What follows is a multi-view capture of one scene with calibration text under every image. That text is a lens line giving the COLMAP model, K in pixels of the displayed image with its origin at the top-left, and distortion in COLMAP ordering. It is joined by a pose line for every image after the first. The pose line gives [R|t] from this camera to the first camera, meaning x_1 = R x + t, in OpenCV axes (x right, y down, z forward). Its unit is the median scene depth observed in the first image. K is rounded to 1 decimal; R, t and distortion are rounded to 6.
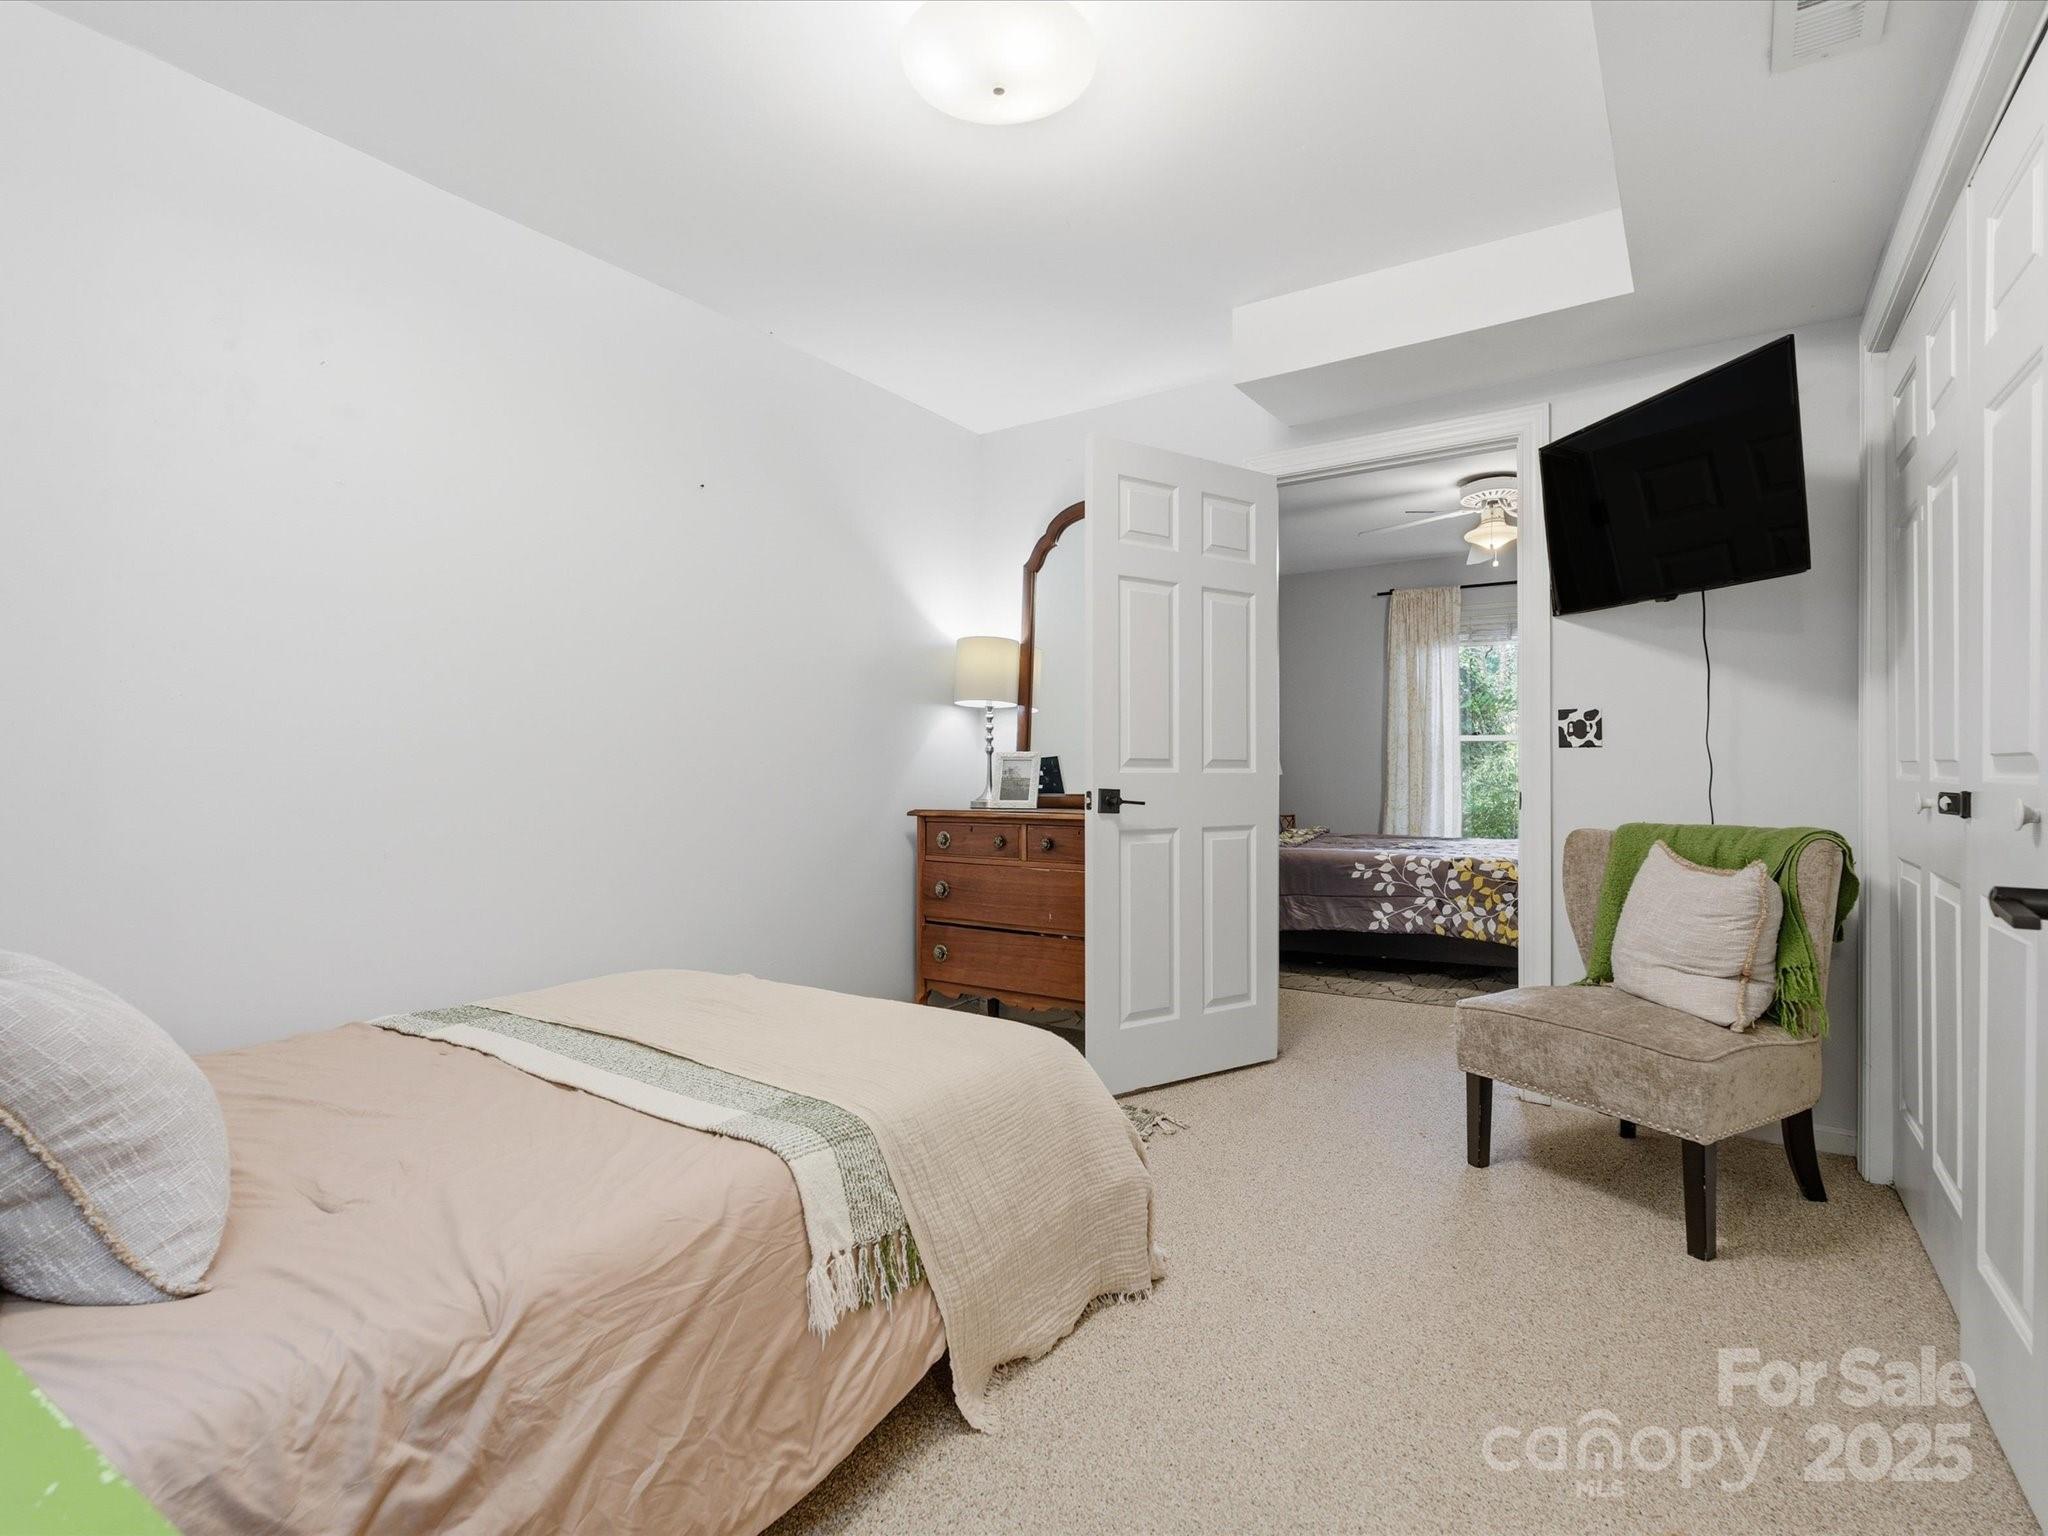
lens RADIAL K [[1010.1, 0, 1034.6], [0, 1010.1, 764.9], [0, 0, 1]] dist [-0.006588, -0.000027]
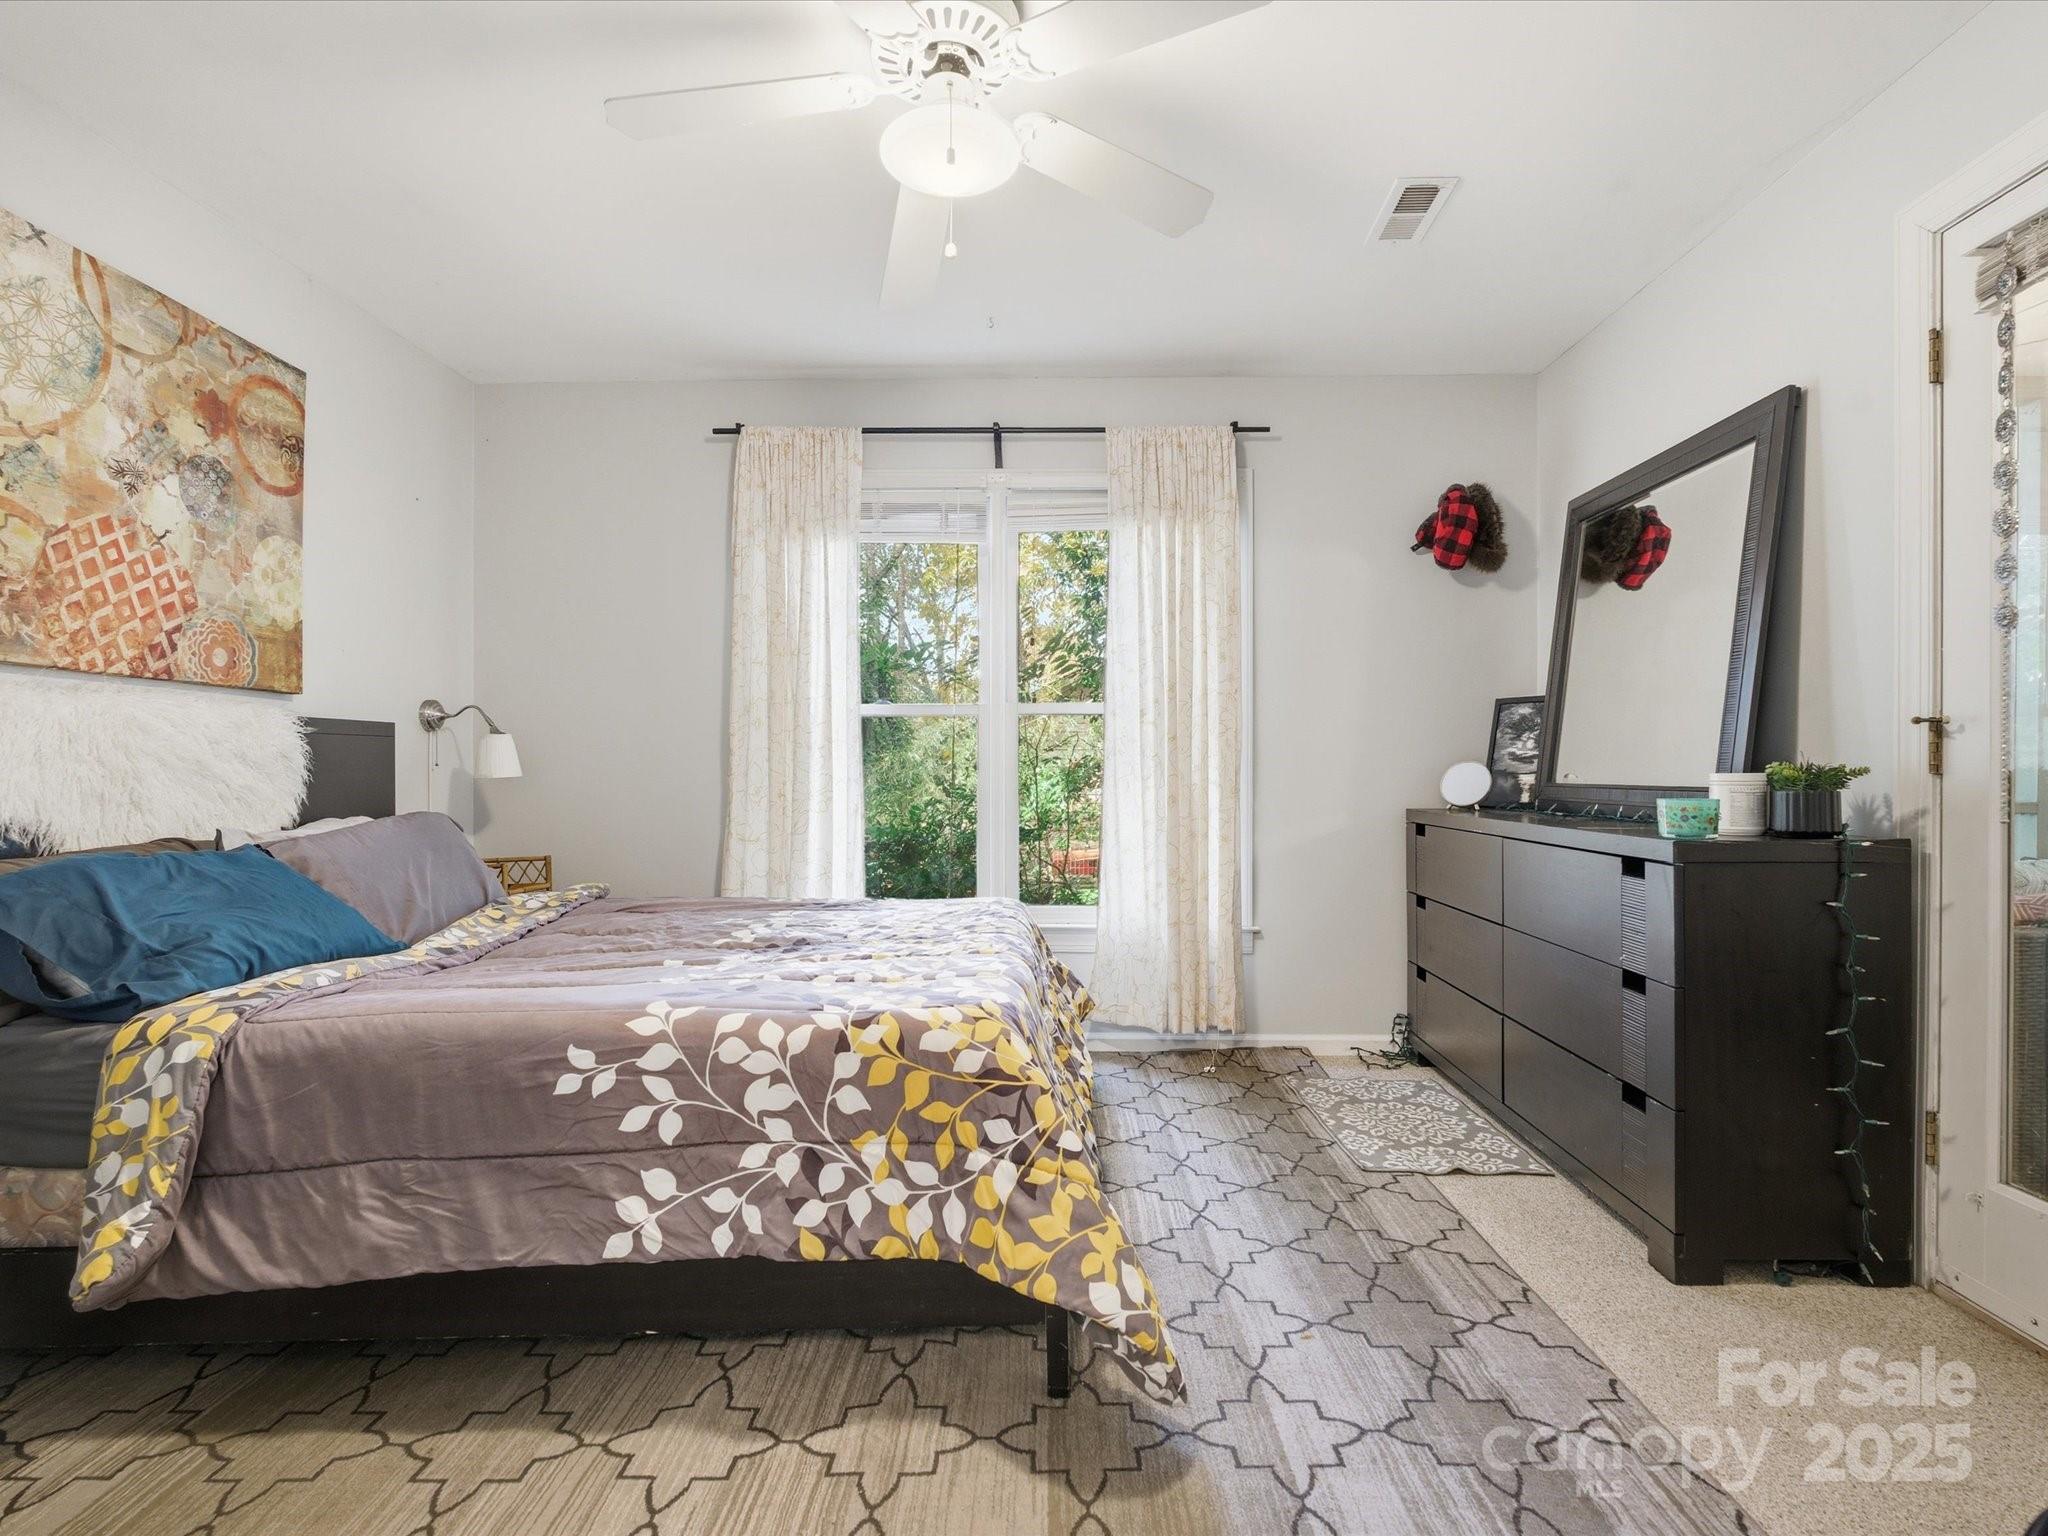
lens RADIAL K [[1010.1, 0, 1034.5], [0, 1010.1, 769.0], [0, 0, 1]] dist [-0.006588, -0.000027]
pose [[0.838952, -0.001025, 0.544204, 0.276535], [-0.000988, 0.999994, 0.003408, 0.005960], [-0.544204, -0.003397, 0.838946, 0.666641]]
